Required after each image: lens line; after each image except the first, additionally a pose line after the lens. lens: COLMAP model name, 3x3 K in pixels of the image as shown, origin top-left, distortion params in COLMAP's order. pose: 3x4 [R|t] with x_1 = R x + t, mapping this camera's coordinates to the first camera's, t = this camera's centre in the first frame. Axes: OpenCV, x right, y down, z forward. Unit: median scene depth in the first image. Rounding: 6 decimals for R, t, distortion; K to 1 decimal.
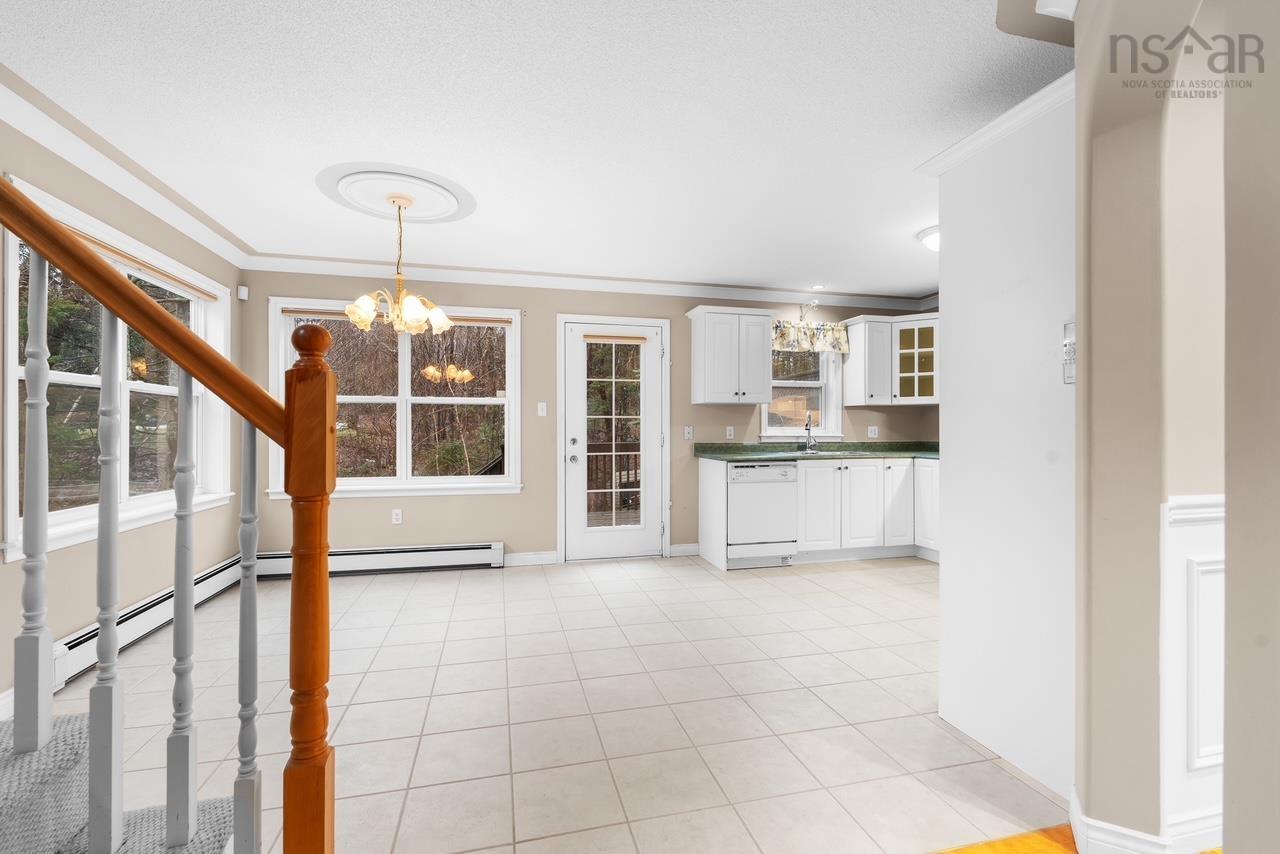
lens RADIAL K [[559.9, 0, 644.7], [0, 559.9, 428.1], [0, 0, 1]] dist [-0.006234, 0.000993]
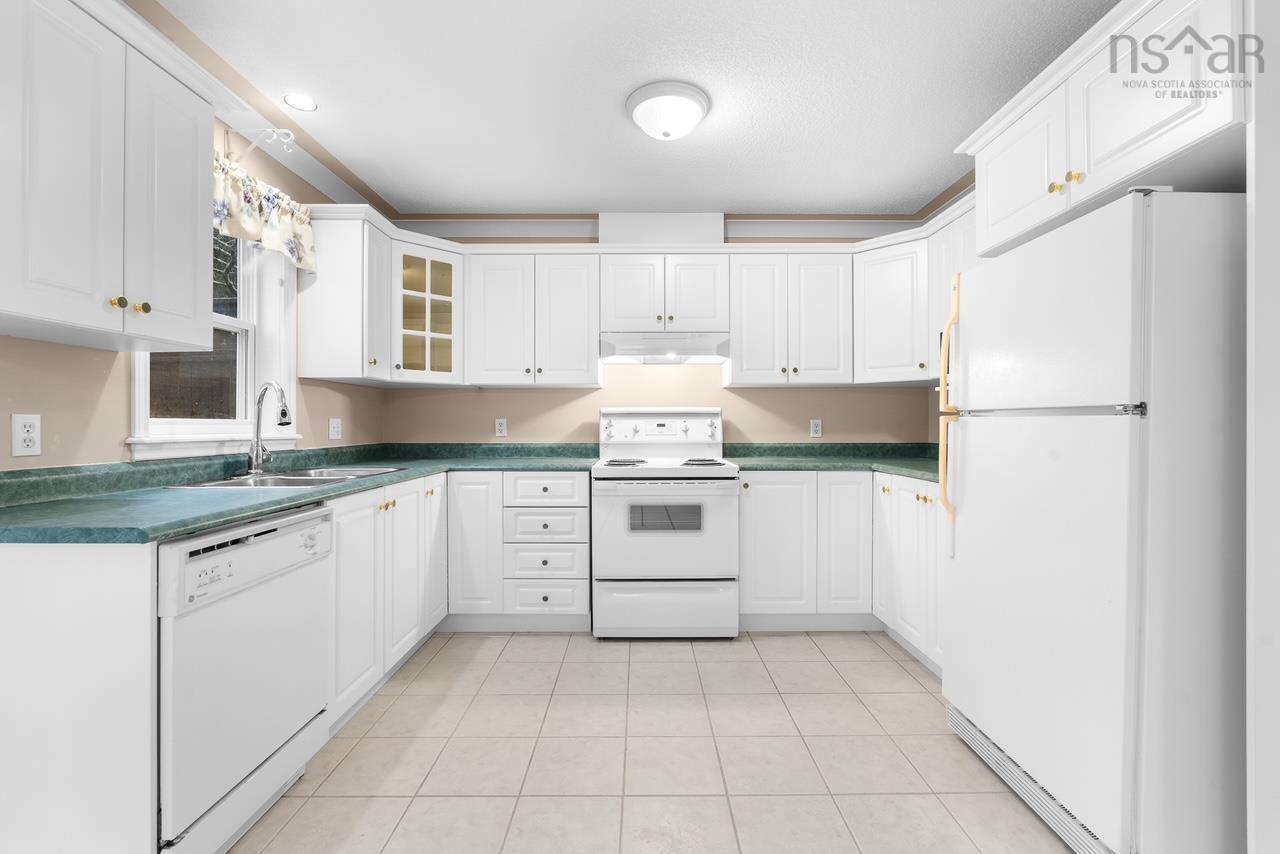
lens RADIAL K [[559.9, 0, 641.8], [0, 559.9, 423.4], [0, 0, 1]] dist [-0.006234, 0.000993]
pose [[0.251782, 0.002298, 0.967781, -0.051062], [-0.001470, 0.999997, -0.001992, 0.002532], [-0.967783, -0.000921, 0.251784, 0.648855]]
